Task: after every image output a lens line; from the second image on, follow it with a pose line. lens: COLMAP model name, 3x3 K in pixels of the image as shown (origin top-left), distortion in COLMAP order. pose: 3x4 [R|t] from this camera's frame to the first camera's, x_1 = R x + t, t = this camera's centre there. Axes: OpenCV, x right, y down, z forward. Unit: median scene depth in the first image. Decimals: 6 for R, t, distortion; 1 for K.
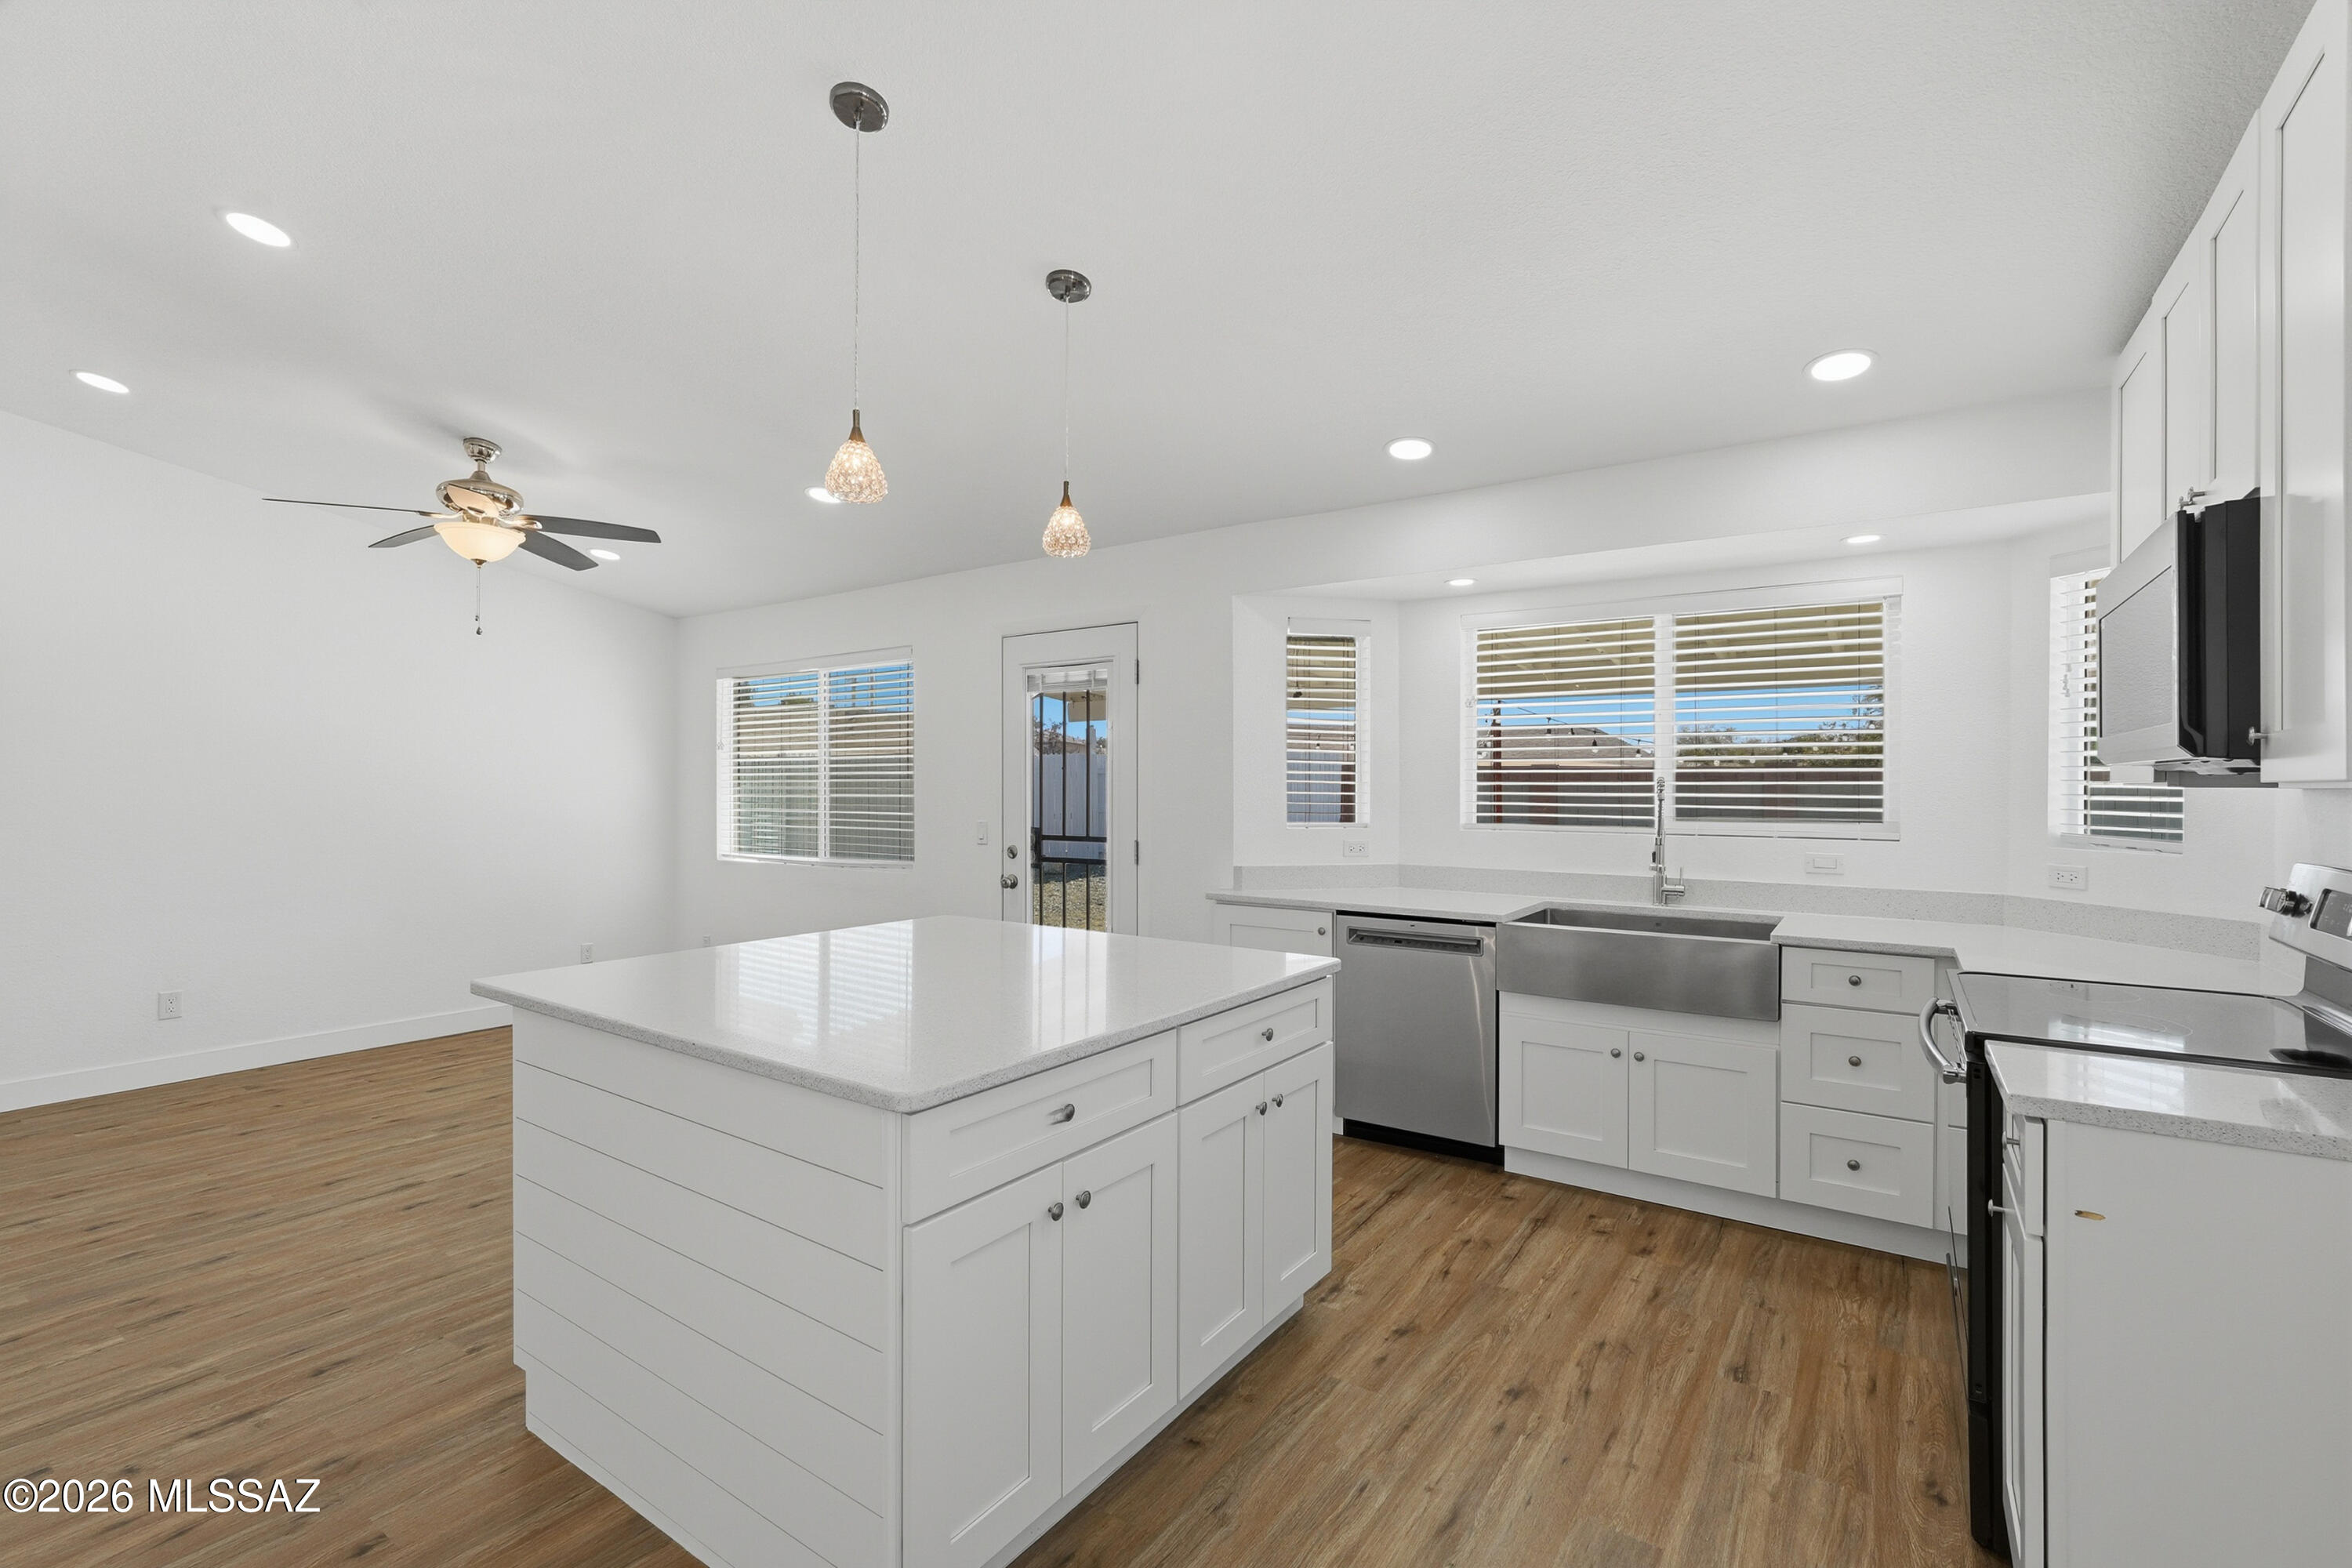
lens RADIAL K [[1040.5, 0, 1181.3], [0, 1040.5, 792.5], [0, 0, 1]] dist [-0.016529, 0.006677]
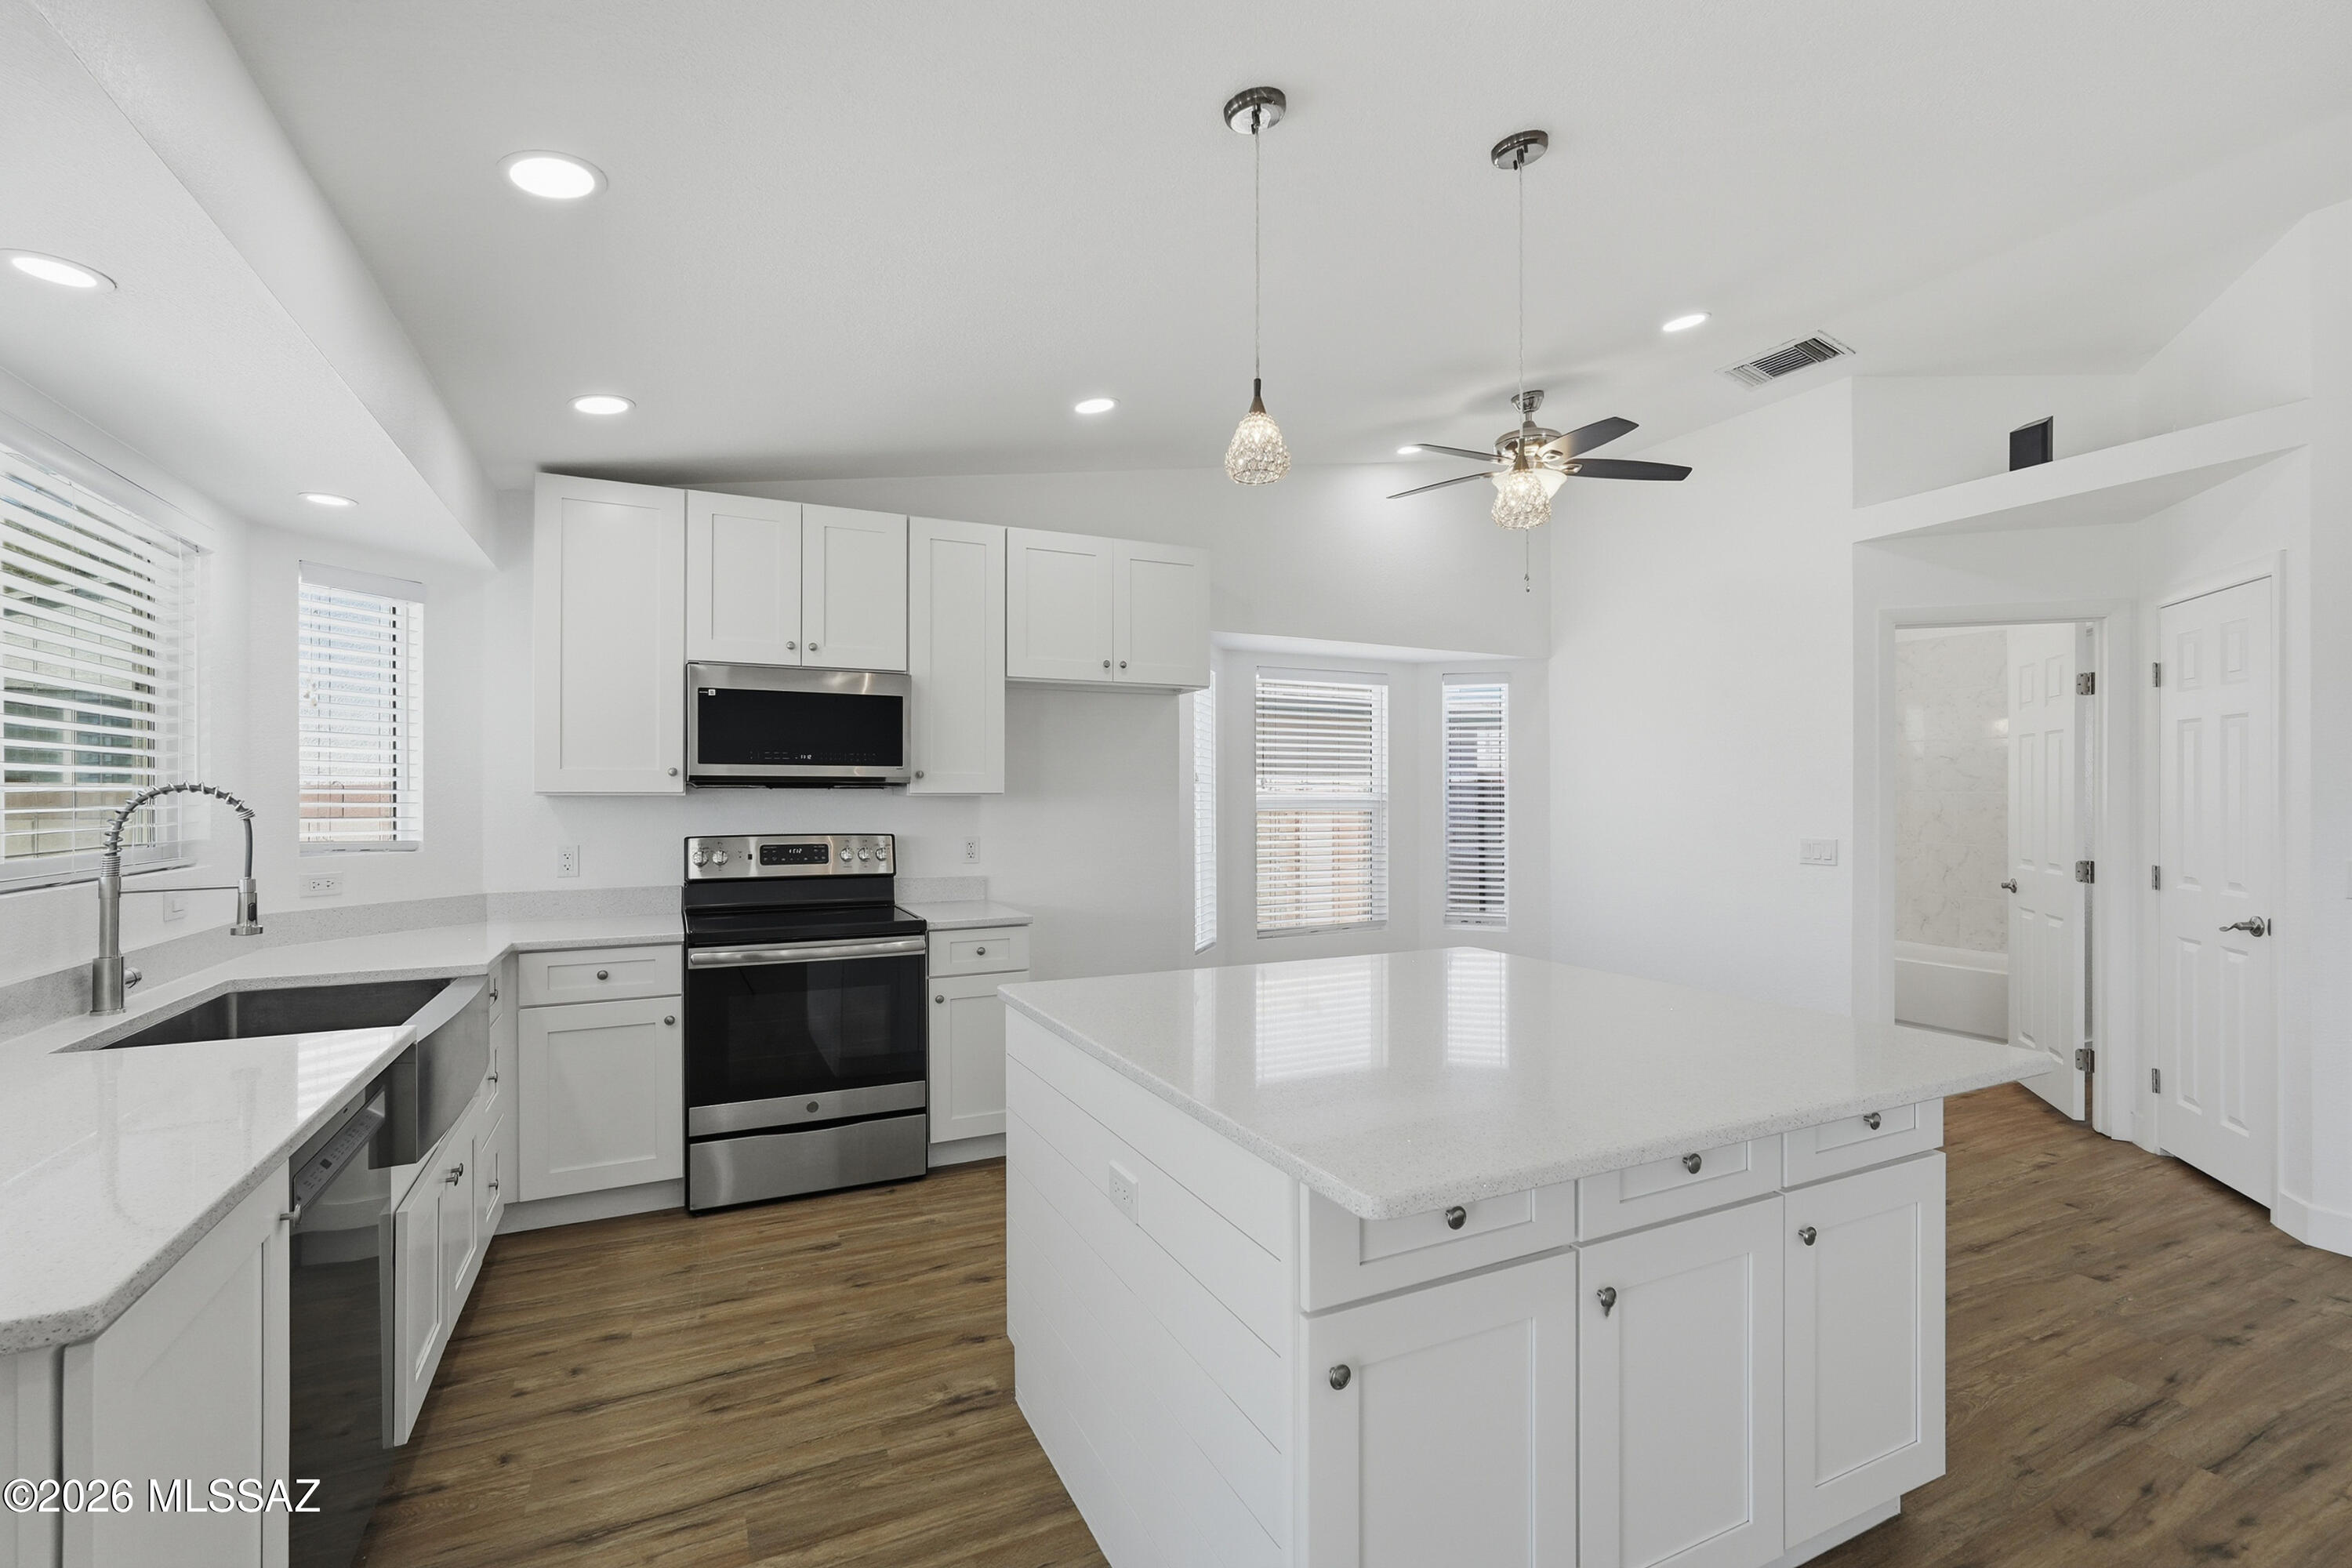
lens RADIAL K [[1040.5, 0, 1178.5], [0, 1040.5, 793.5], [0, 0, 1]] dist [-0.016529, 0.006677]
pose [[-0.870517, -0.002712, 0.492131, -0.381323], [0.000798, 0.999976, 0.006922, -0.013372], [-0.492137, 0.006419, -0.870494, 1.504358]]
